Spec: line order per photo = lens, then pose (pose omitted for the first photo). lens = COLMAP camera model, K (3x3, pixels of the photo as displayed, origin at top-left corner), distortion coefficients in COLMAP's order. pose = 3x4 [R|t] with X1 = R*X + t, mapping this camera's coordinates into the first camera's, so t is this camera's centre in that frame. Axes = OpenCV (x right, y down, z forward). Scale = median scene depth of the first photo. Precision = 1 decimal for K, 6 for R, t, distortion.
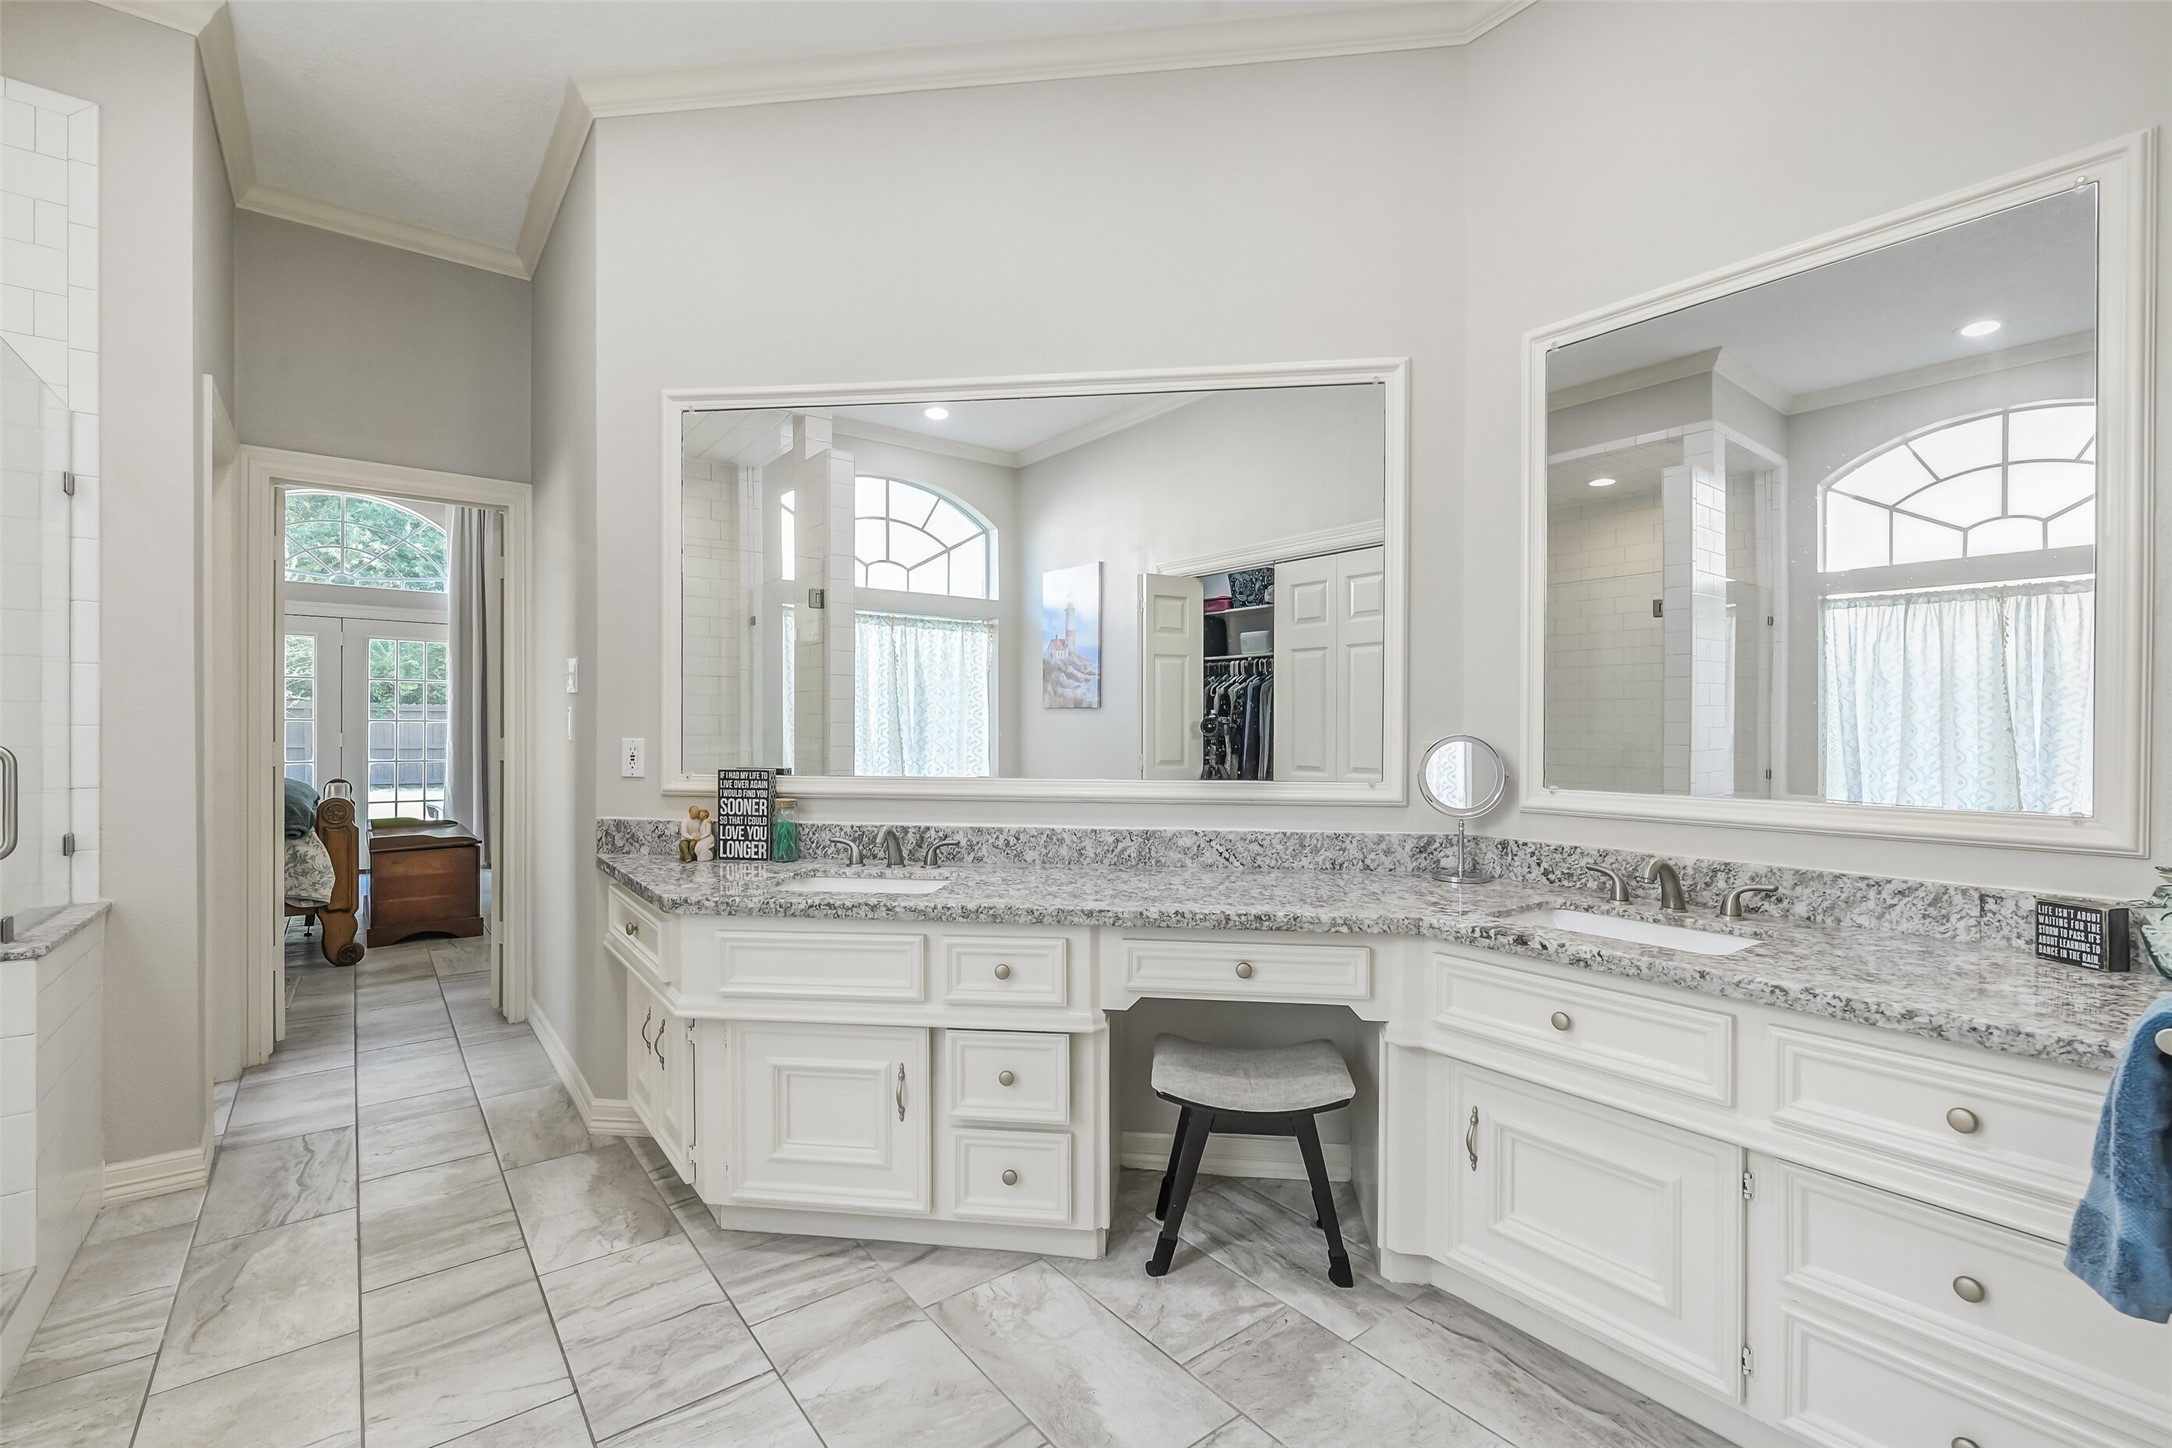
lens RADIAL K [[955.9, 0, 1095.4], [0, 955.9, 728.3], [0, 0, 1]] dist [0.004418, -0.000215]
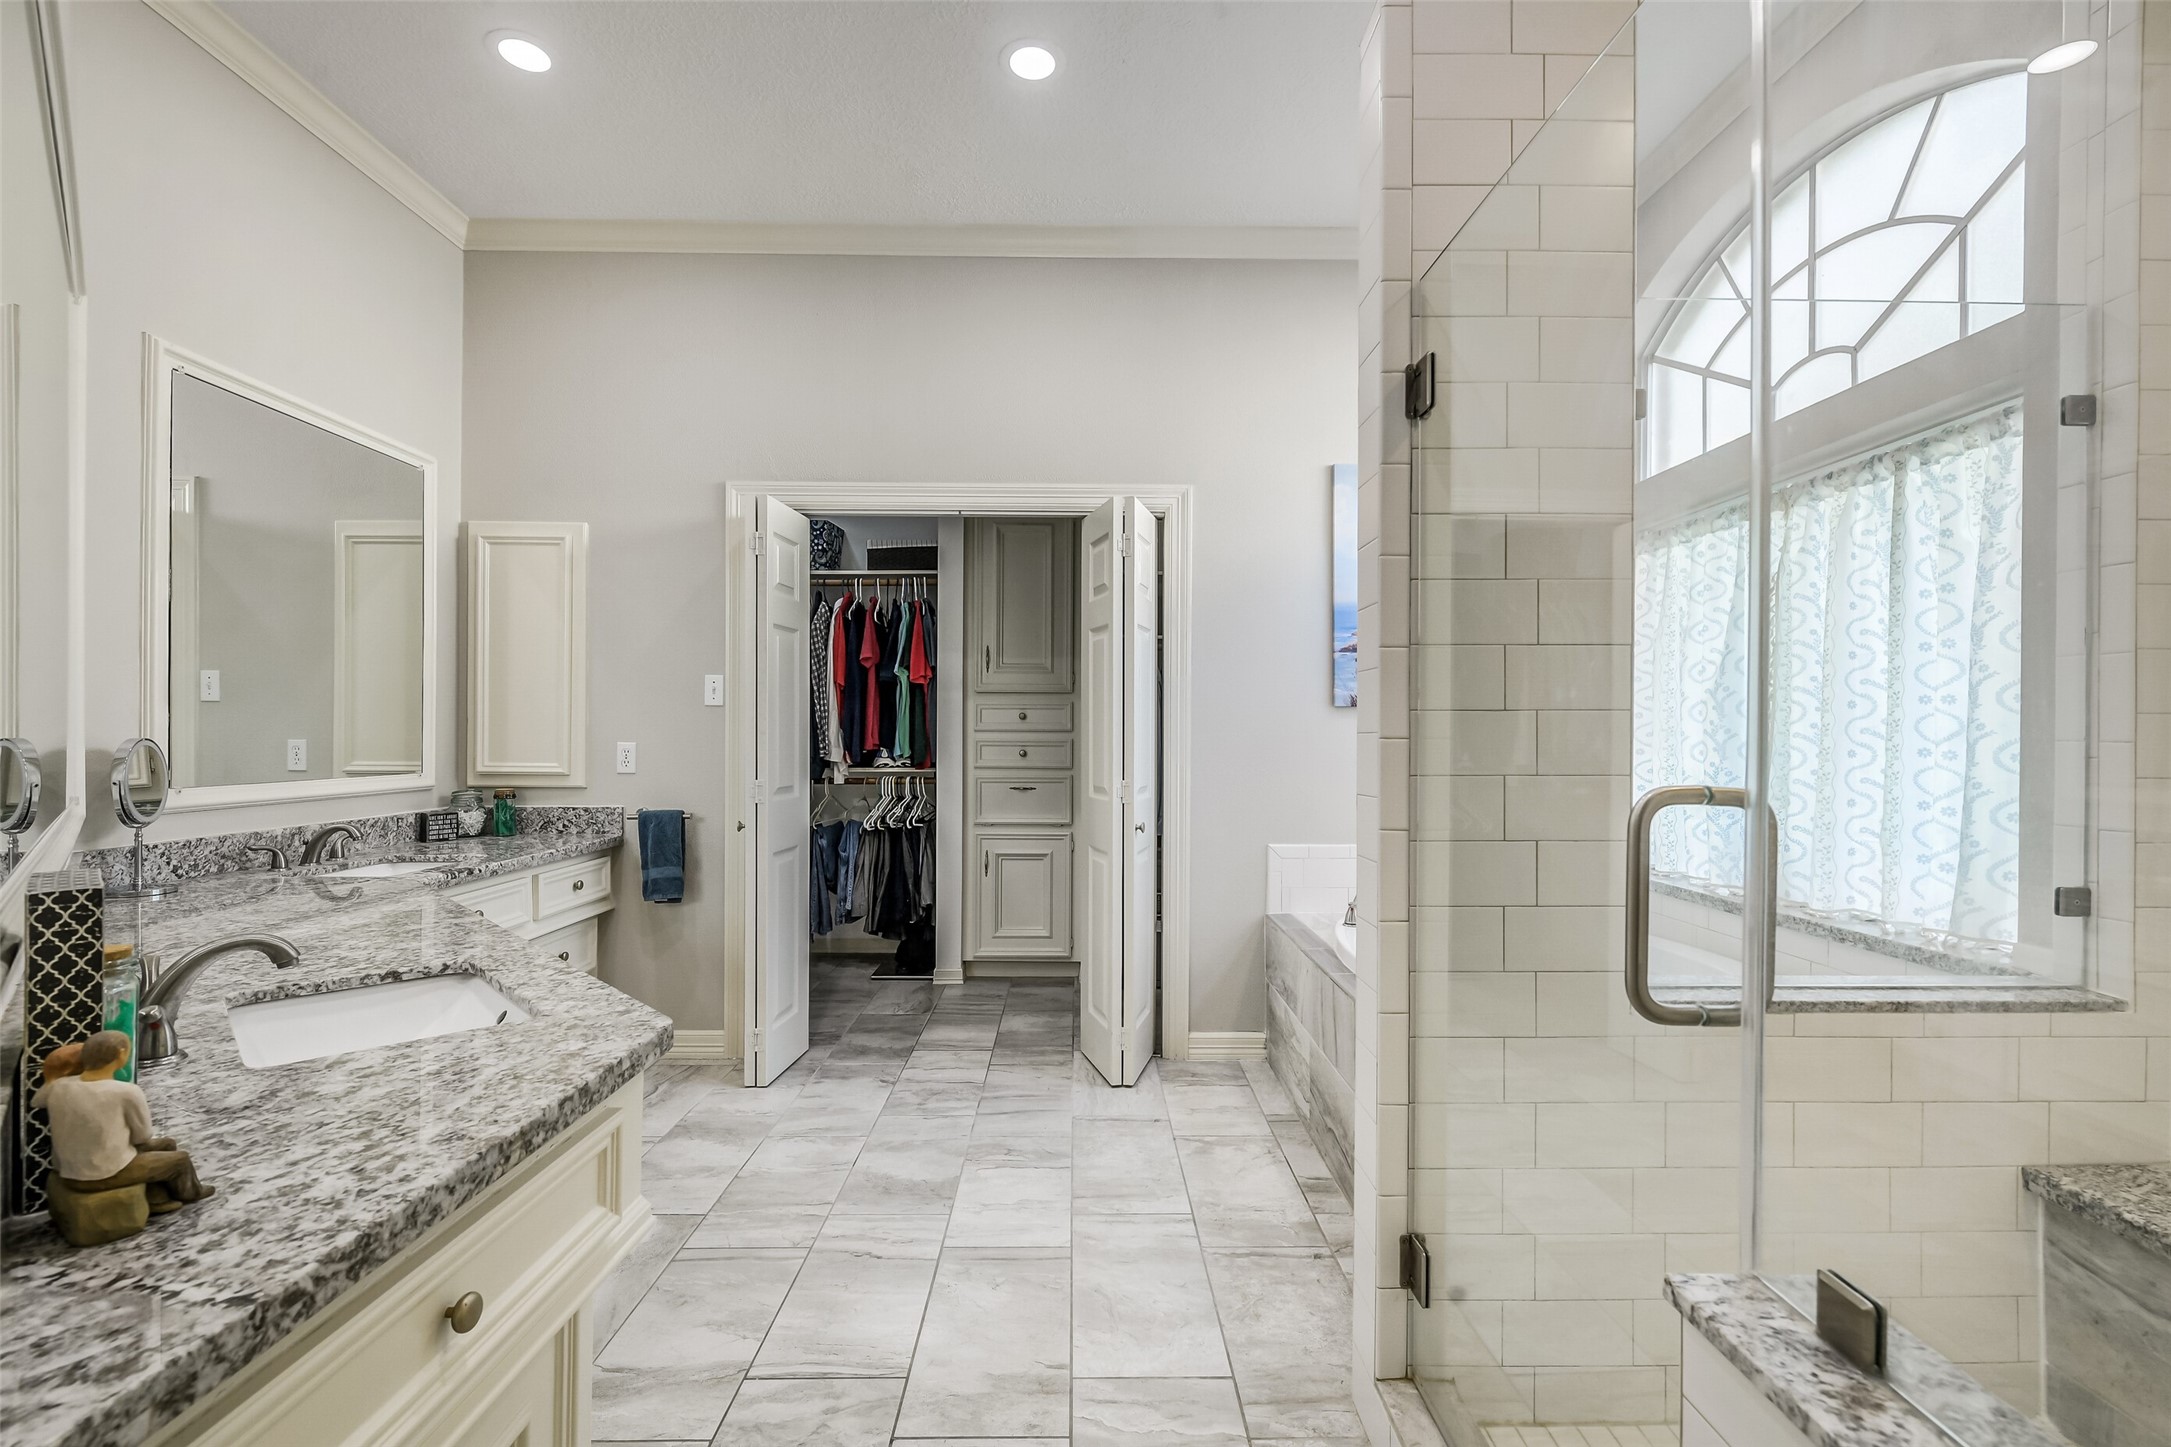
lens RADIAL K [[955.5, 0, 1082.5], [0, 955.5, 724.6], [0, 0, 1]] dist [0.004418, -0.000215]
pose [[-0.798764, -0.002184, 0.601641, -0.962698], [-0.006178, 0.999970, -0.004572, -0.008499], [-0.601613, -0.007369, -0.798754, 1.258534]]
